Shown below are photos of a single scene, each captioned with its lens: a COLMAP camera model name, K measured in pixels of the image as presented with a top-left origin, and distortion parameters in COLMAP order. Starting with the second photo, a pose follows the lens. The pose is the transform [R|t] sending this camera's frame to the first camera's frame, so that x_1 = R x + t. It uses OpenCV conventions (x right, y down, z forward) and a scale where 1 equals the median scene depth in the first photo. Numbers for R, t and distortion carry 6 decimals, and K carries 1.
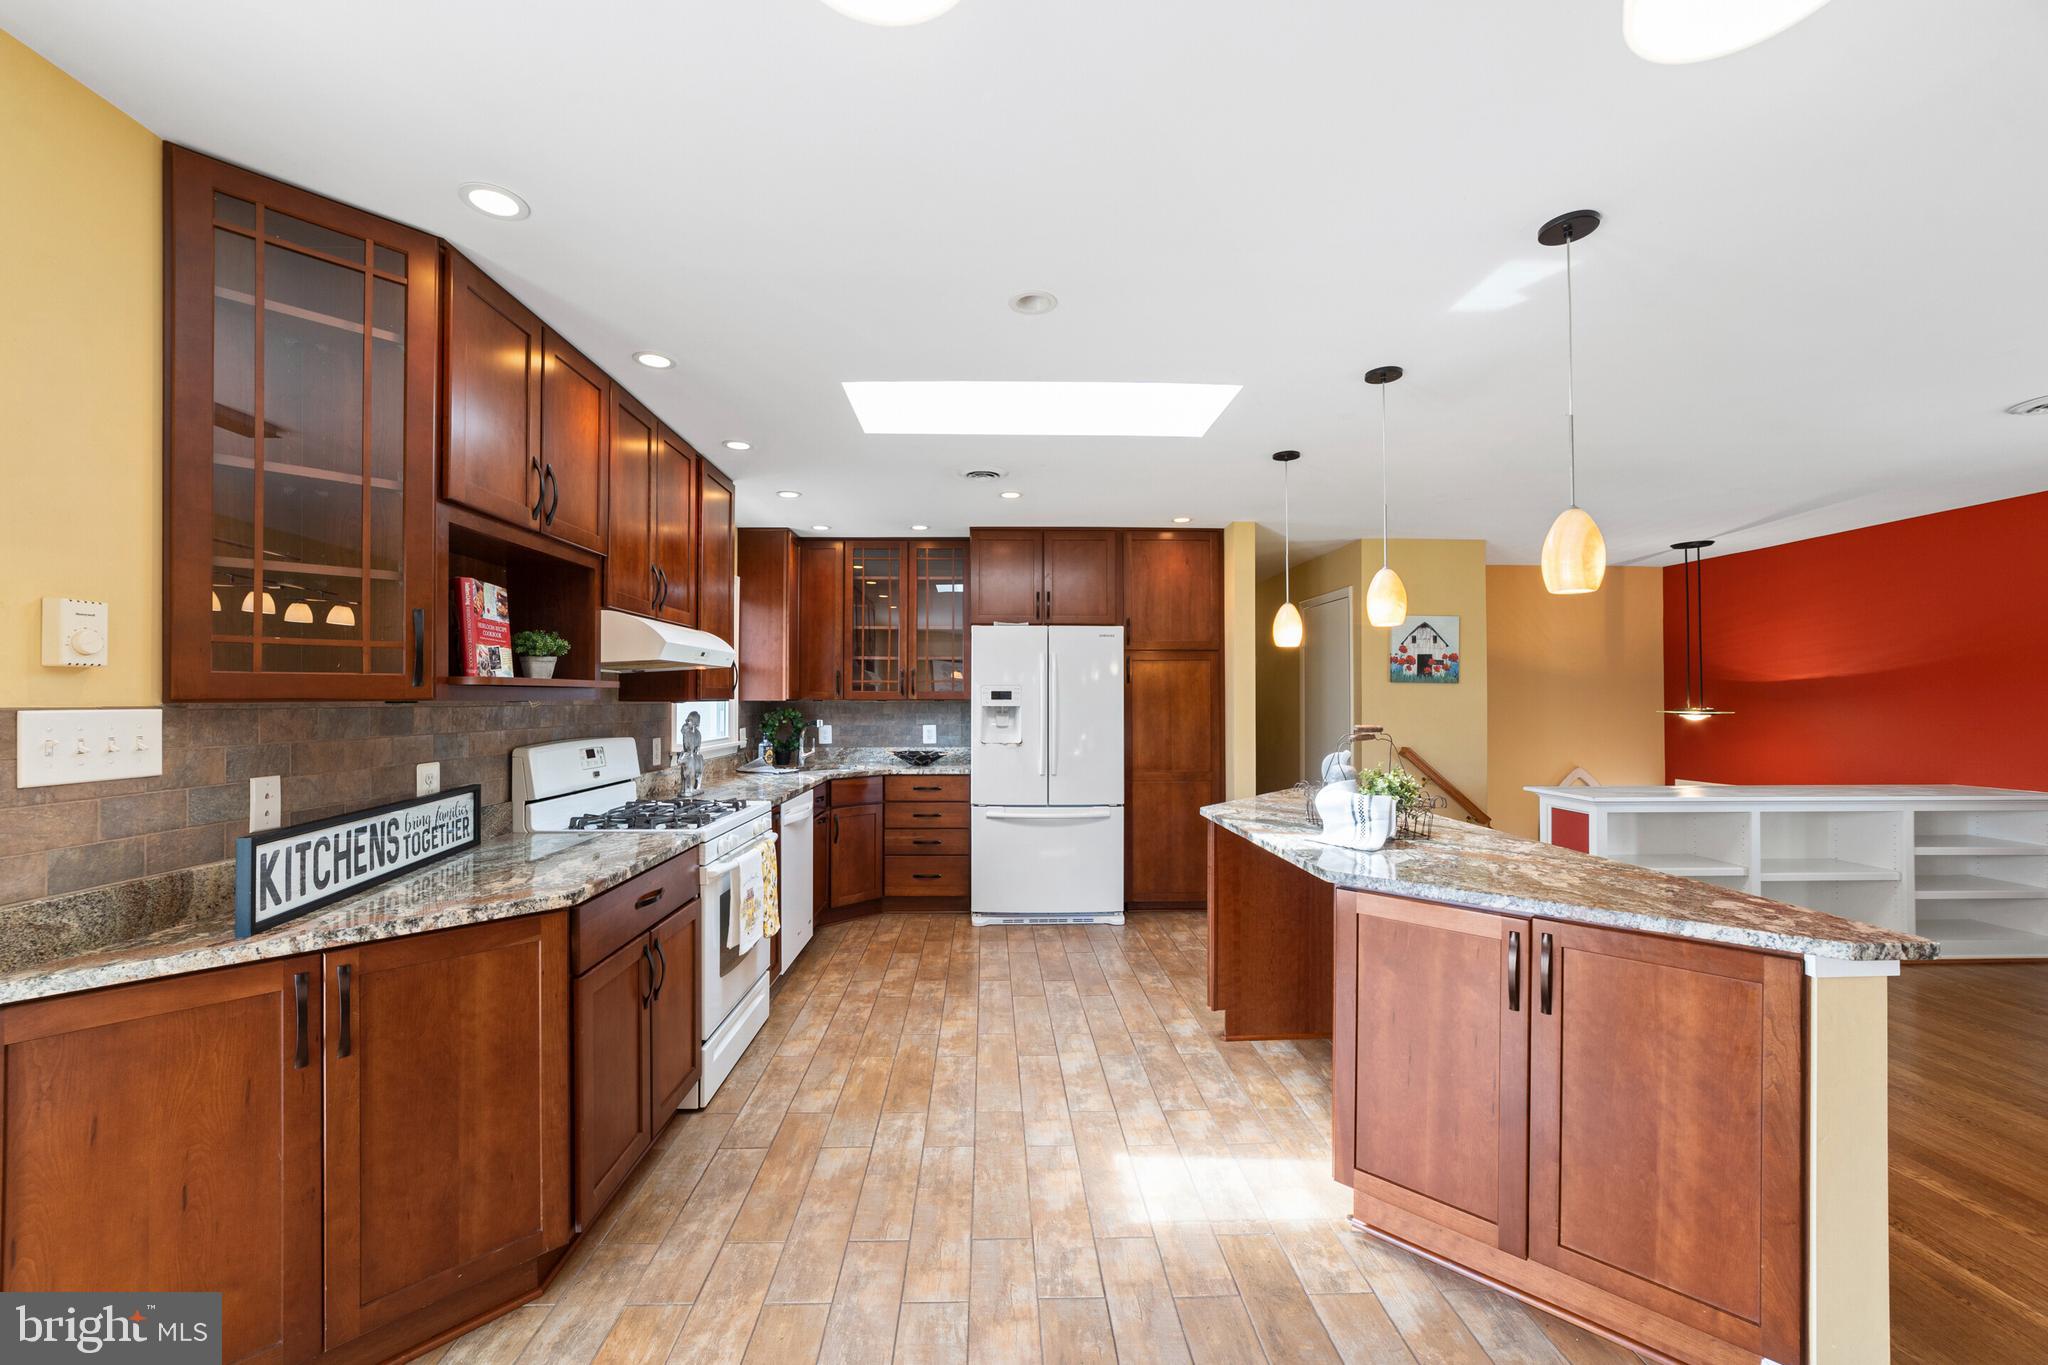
lens RADIAL K [[792.8, 0, 1010.7], [0, 792.8, 691.5], [0, 0, 1]] dist [-0.019310, 0.006278]
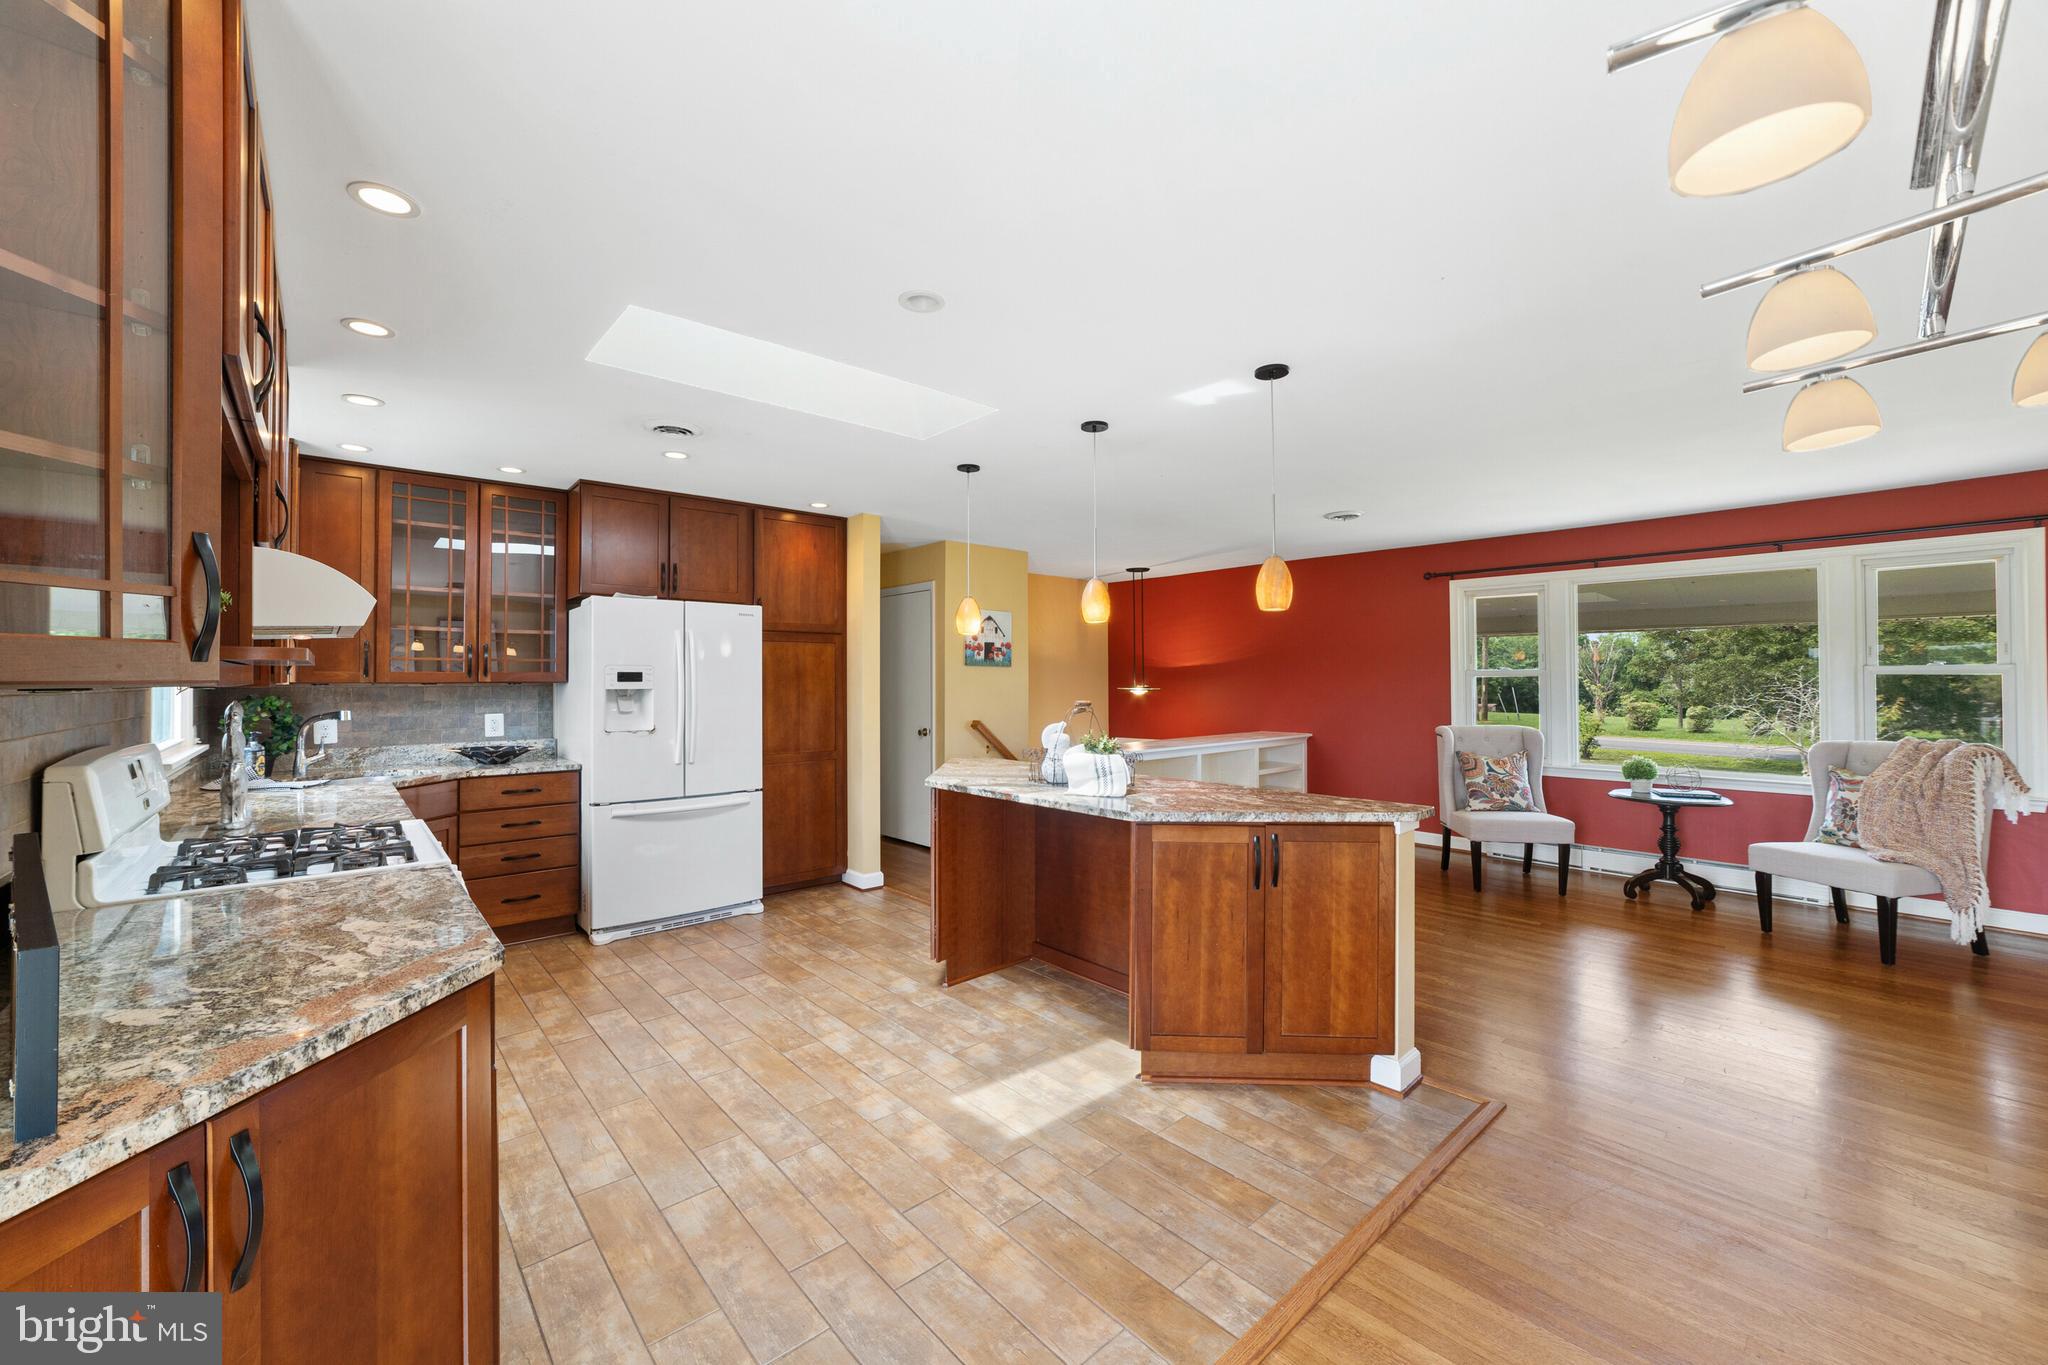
lens RADIAL K [[792.8, 0, 1016.0], [0, 792.8, 673.8], [0, 0, 1]] dist [-0.019310, 0.006278]
pose [[0.767310, 0.002145, 0.641273, -0.366503], [-0.002917, 0.999996, 0.000146, 0.000099], [-0.641270, -0.001983, 0.767313, 0.079785]]
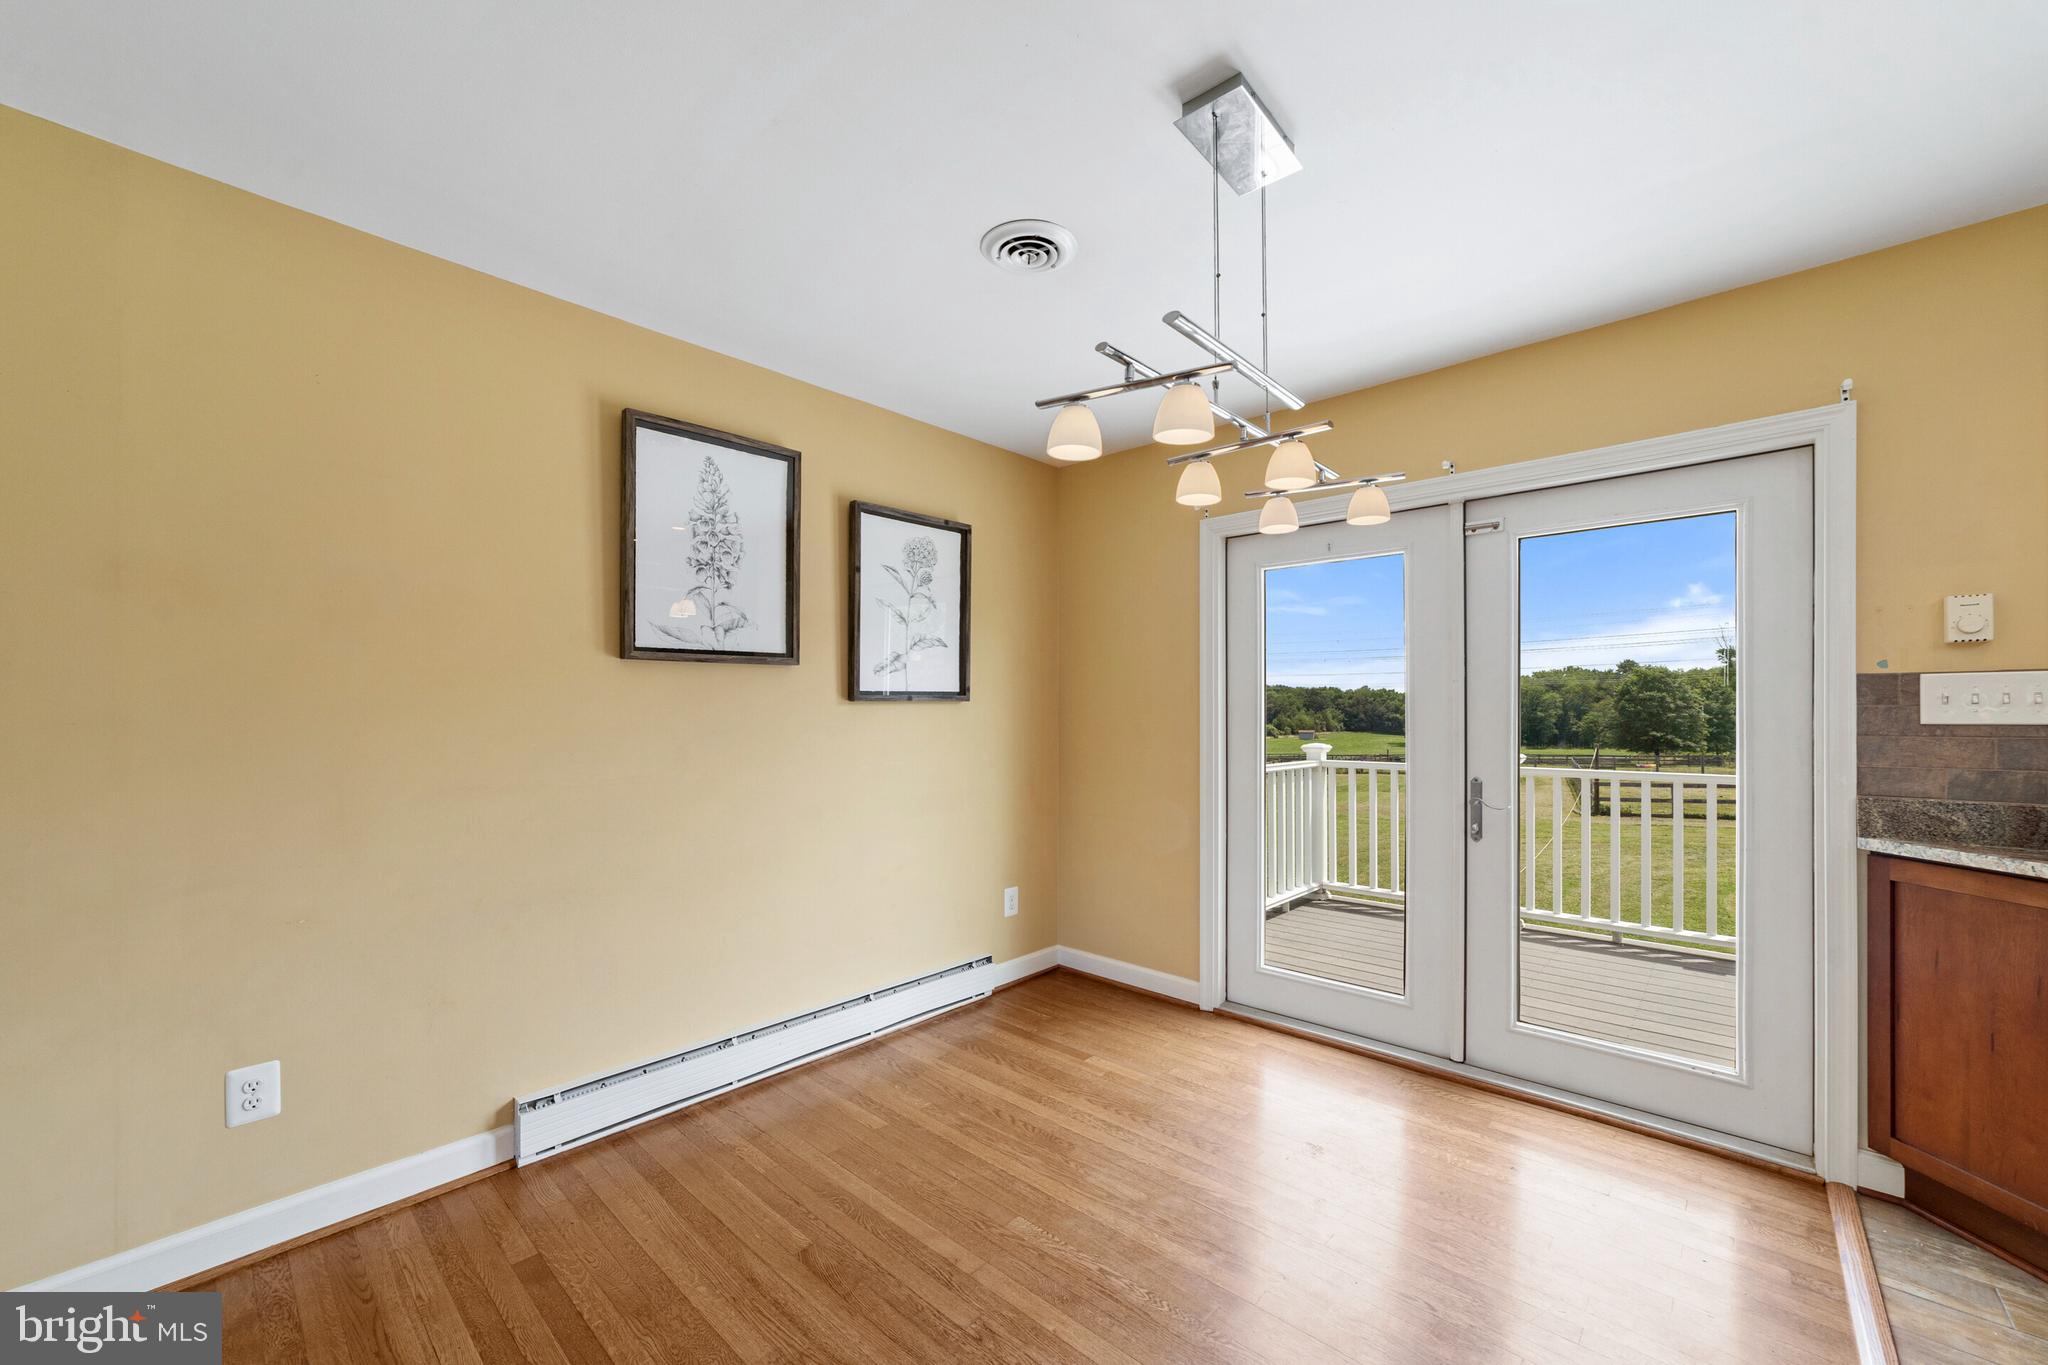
lens RADIAL K [[792.8, 0, 1015.9], [0, 792.8, 713.3], [0, 0, 1]] dist [-0.019310, 0.006278]
pose [[-0.696865, 0.004915, -0.717186, 0.428301], [0.010362, 0.999941, -0.003216, 0.035427], [0.717128, -0.009672, -0.696875, 0.315747]]
